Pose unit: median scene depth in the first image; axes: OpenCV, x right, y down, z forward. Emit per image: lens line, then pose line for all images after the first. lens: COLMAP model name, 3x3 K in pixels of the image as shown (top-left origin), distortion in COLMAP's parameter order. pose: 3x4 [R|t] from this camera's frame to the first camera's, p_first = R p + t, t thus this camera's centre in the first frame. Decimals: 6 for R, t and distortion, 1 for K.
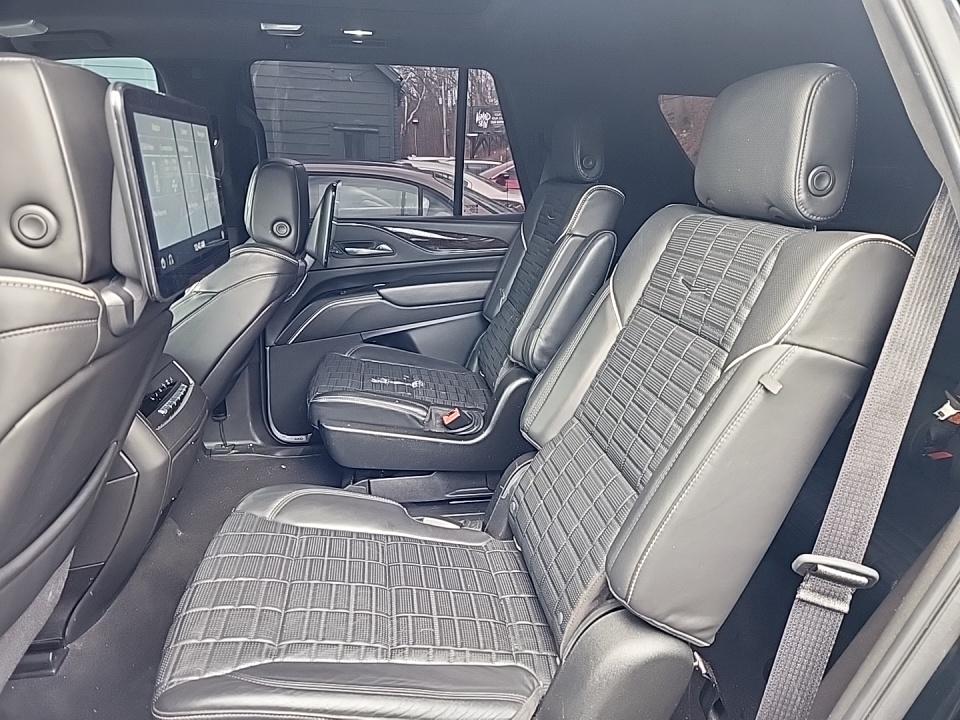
lens RADIAL K [[697.5, 0, 480.0], [0, 697.5, 360.0], [0, 0, 1]] dist [0.064081, -0.075932]
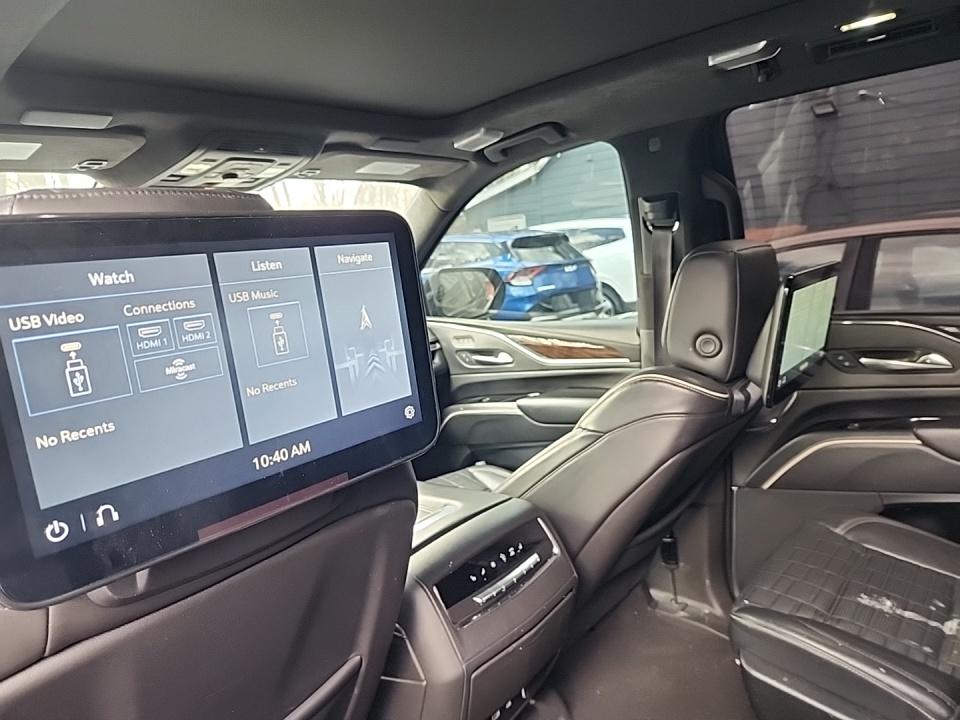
lens RADIAL K [[659.9, 0, 481.0], [0, 659.9, 350.6], [0, 0, 1]] dist [-0.000160, -0.000278]
pose [[0.636675, 0.048221, -0.769623, 0.056710], [-0.108636, 0.993698, -0.027608, -0.124819], [0.763442, 0.101186, 0.637901, 0.385057]]
